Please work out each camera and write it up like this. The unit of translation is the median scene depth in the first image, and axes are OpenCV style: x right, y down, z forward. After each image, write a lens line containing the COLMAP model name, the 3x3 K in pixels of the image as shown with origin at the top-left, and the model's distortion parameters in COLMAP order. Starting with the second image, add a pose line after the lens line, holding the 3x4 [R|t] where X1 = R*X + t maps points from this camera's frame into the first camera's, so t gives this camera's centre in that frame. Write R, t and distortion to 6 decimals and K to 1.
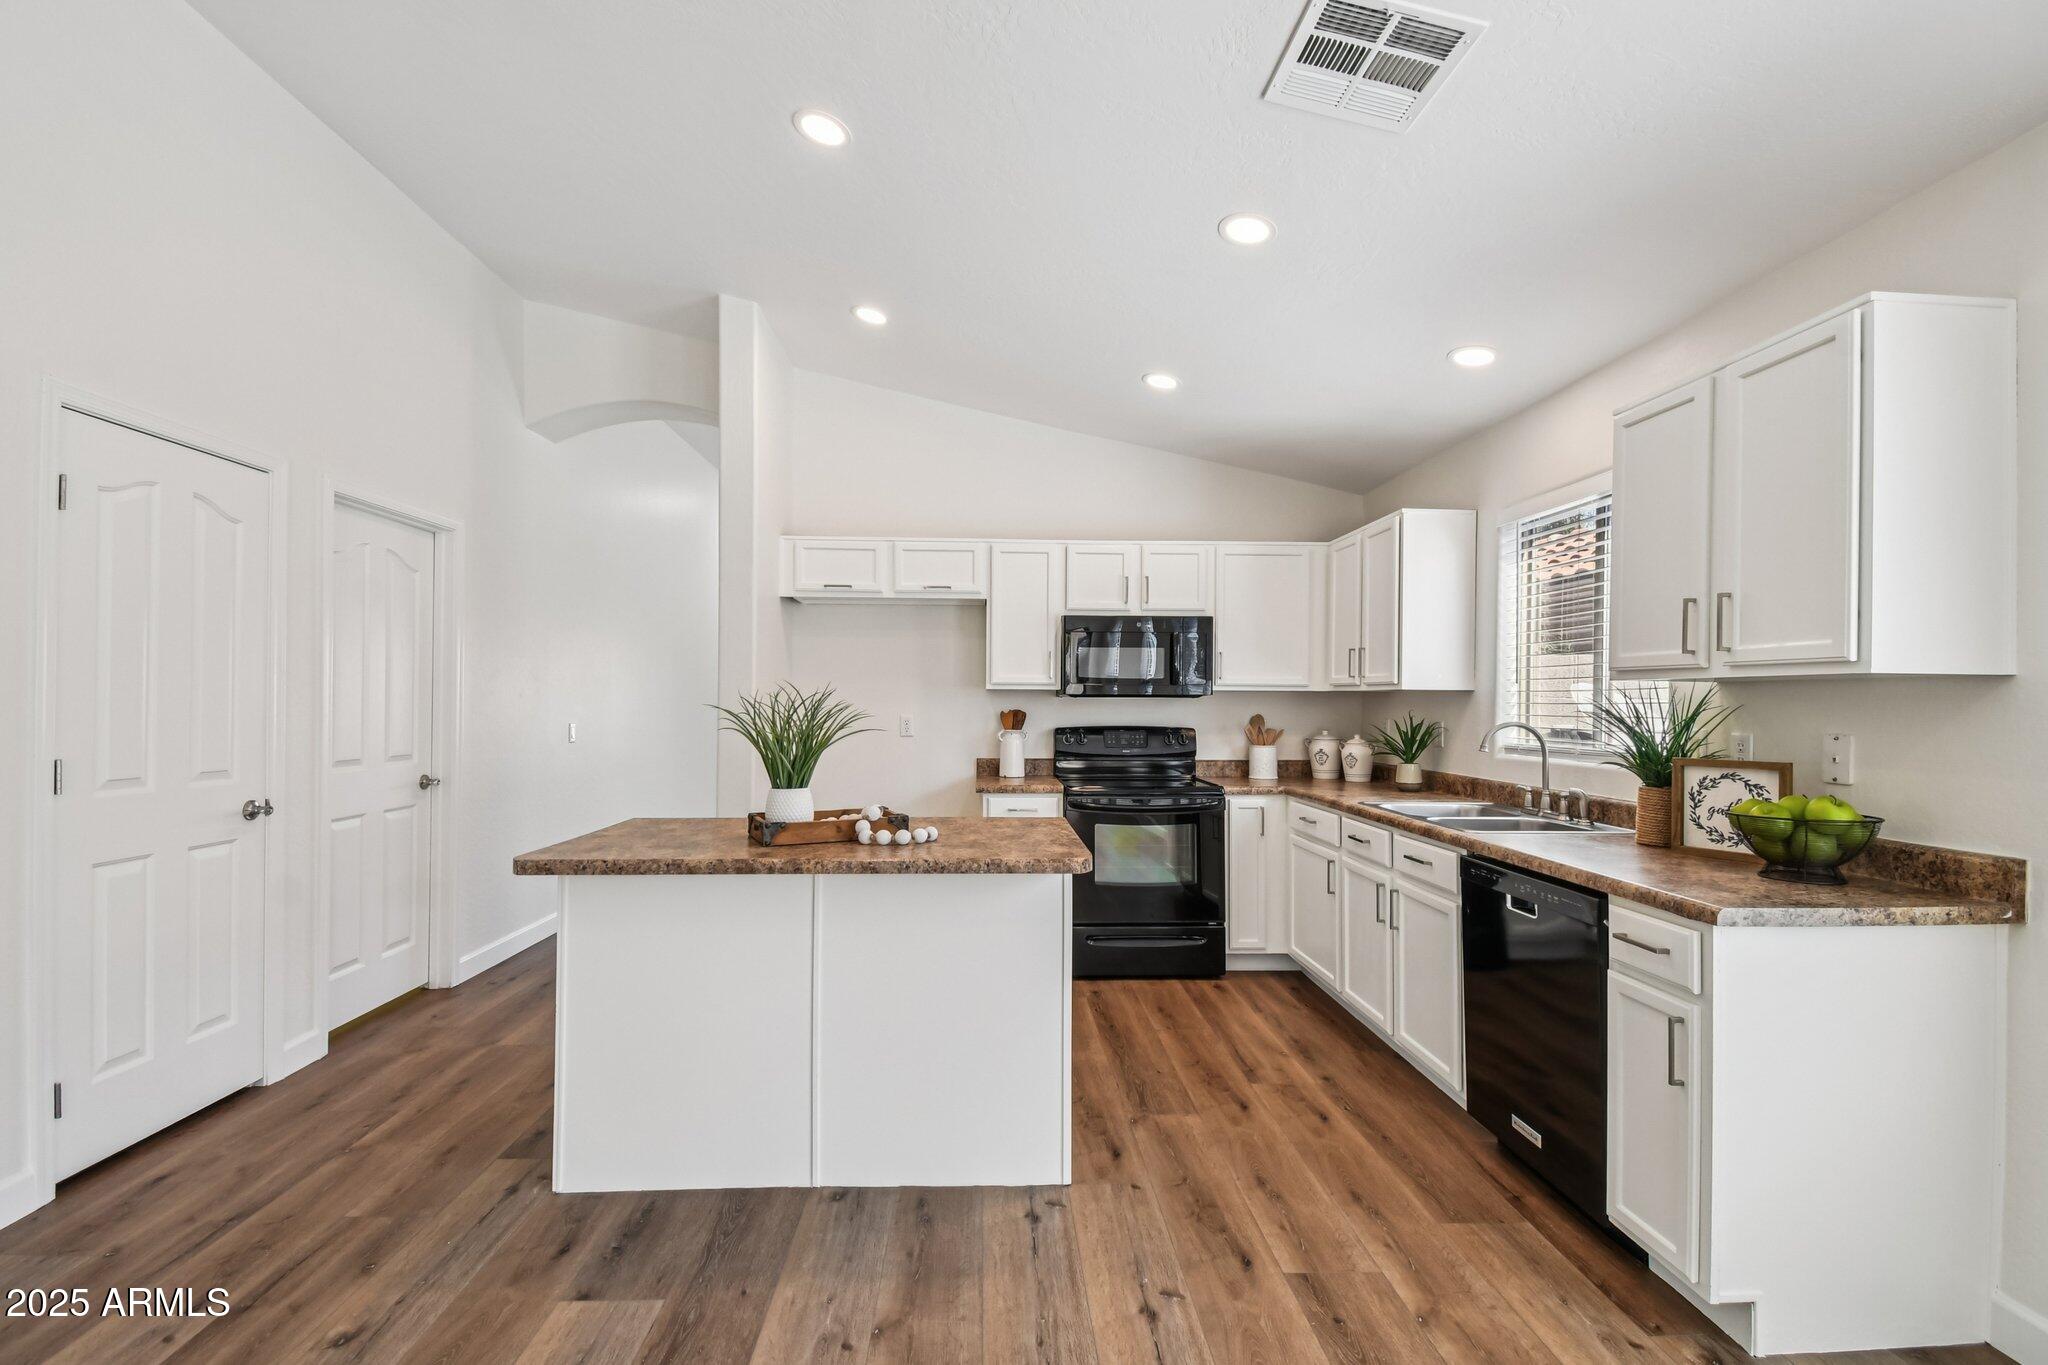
lens RADIAL K [[884.4, 0, 1031.1], [0, 884.4, 691.8], [0, 0, 1]] dist [0.002575, 0.000080]
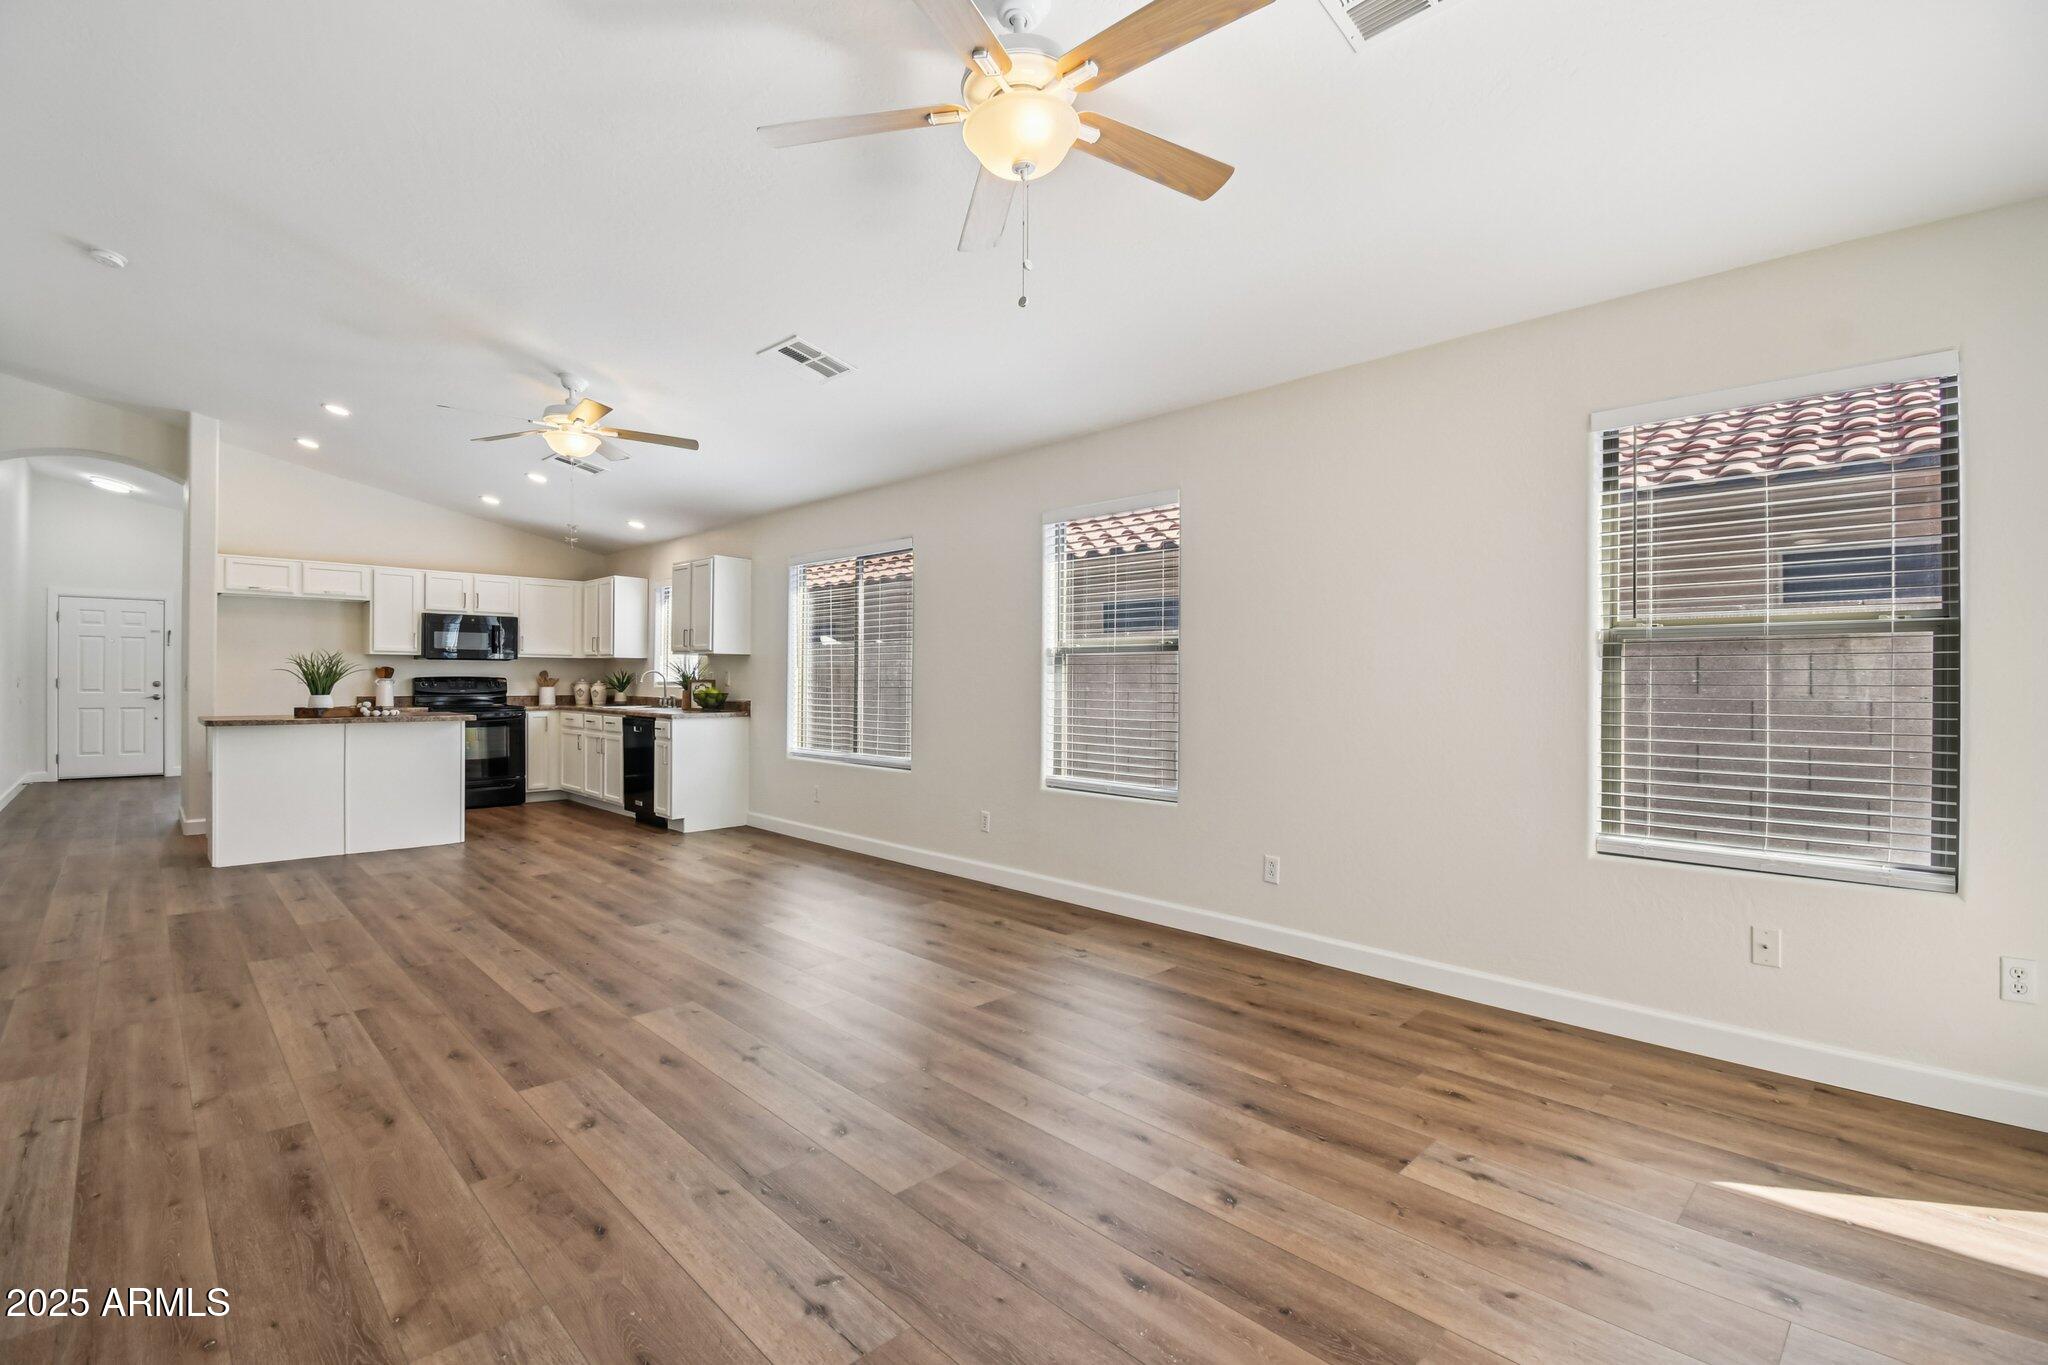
lens RADIAL K [[907.0, 0, 1014.5], [0, 907.0, 682.0], [0, 0, 1]] dist [-0.004199, -0.001096]
pose [[0.749444, -0.002395, 0.662063, -0.294225], [-0.009946, 0.999840, 0.014876, 0.013433], [-0.661993, -0.017733, 0.749300, -1.208067]]
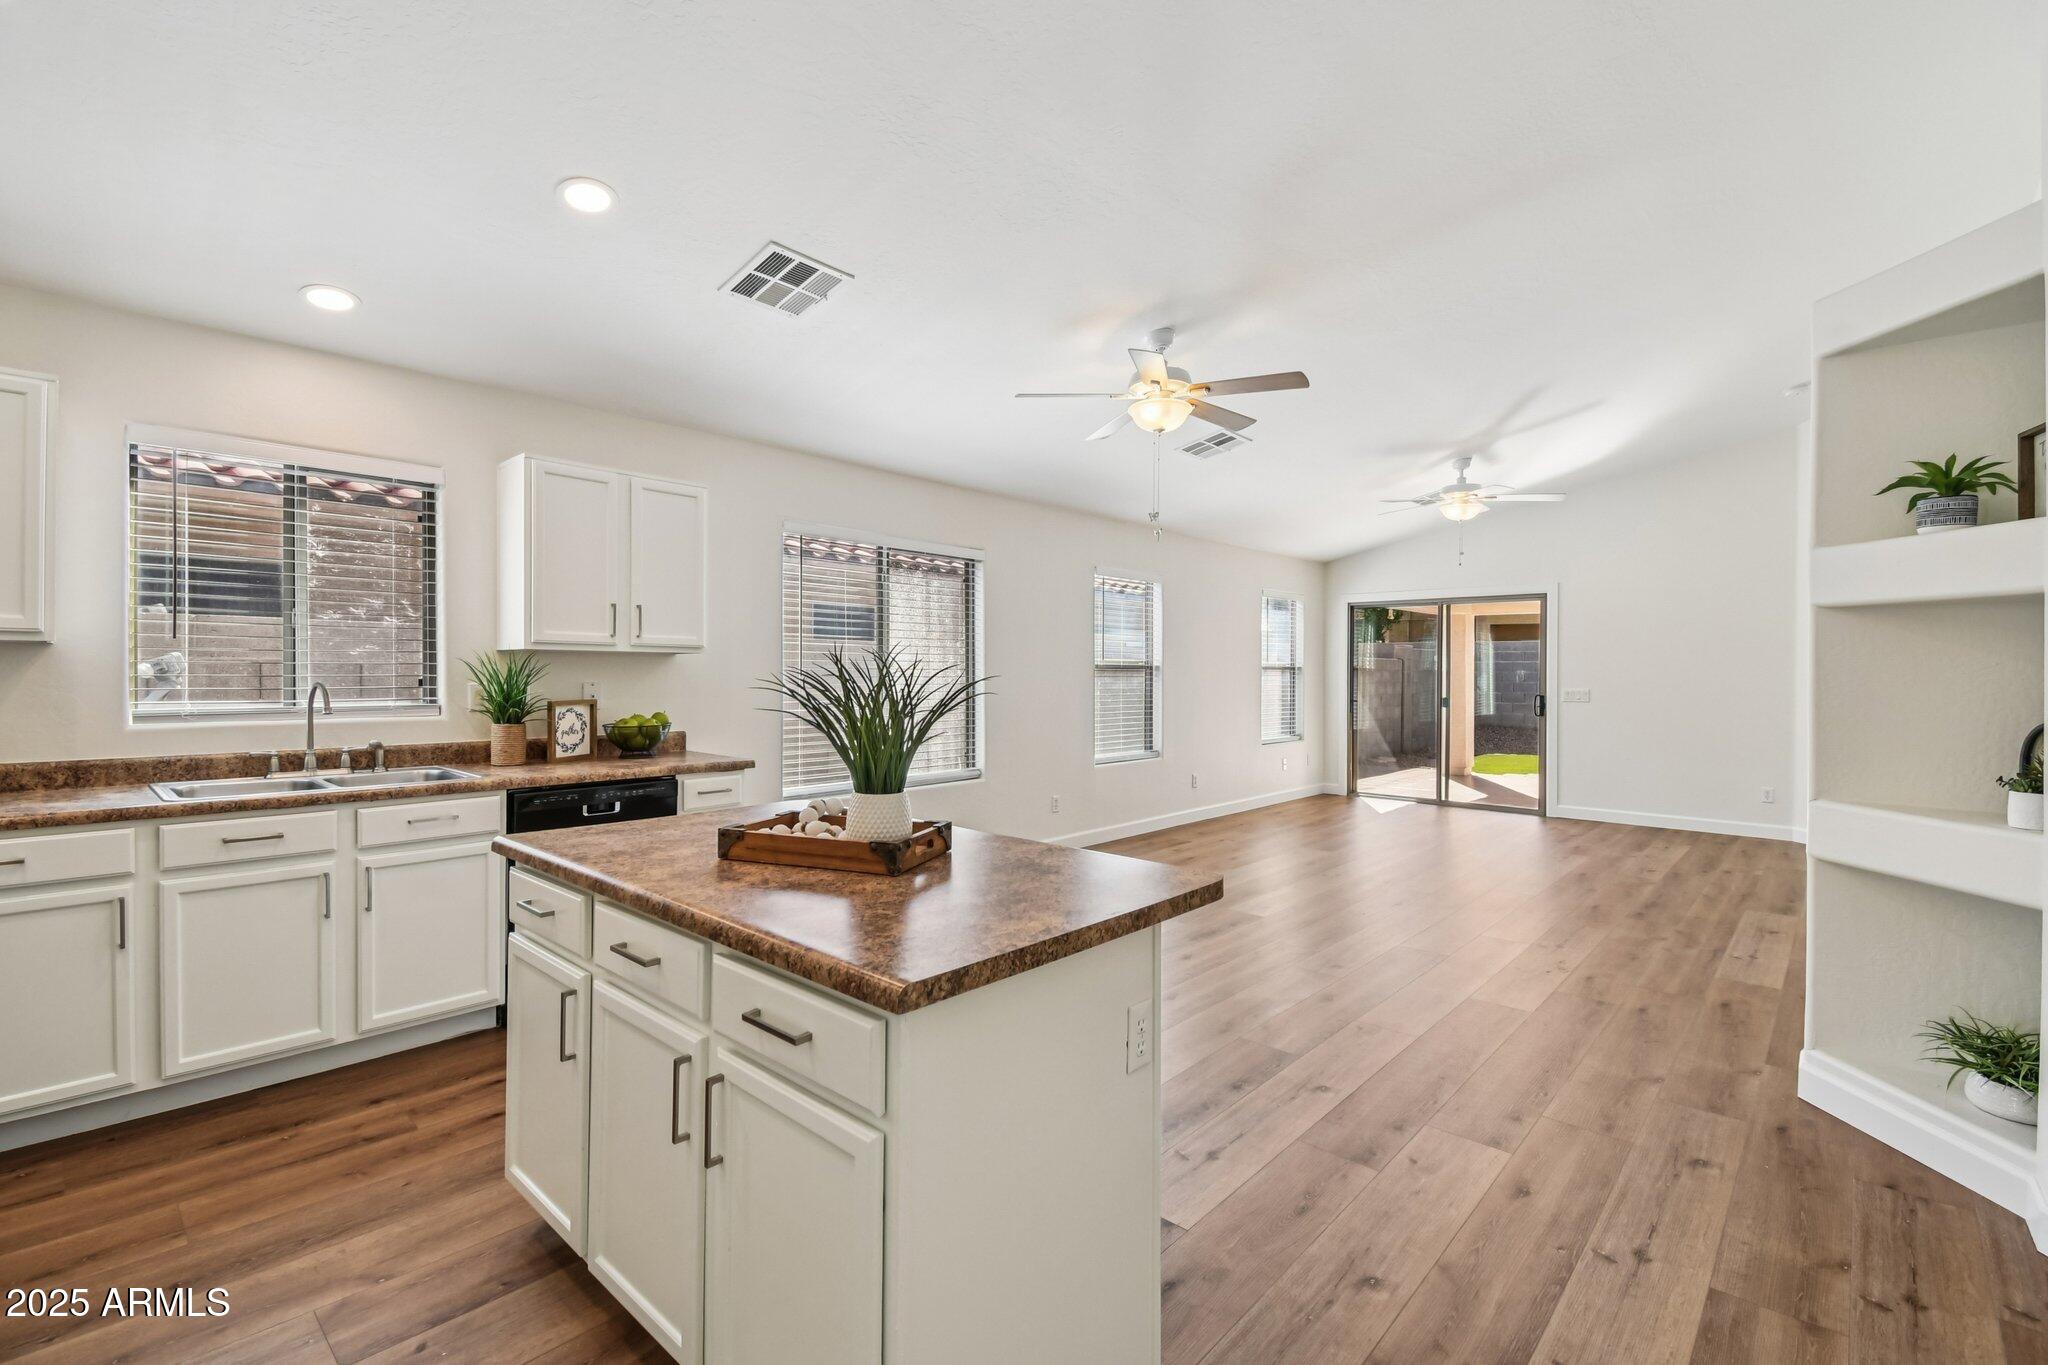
lens RADIAL K [[907.0, 0, 980.0], [0, 907.0, 674.8], [0, 0, 1]] dist [-0.004199, -0.001096]
pose [[-0.682677, -0.005242, 0.730702, -0.523949], [-0.009122, 0.999957, -0.001350, 0.015426], [-0.730663, -0.007587, -0.682696, 0.875861]]
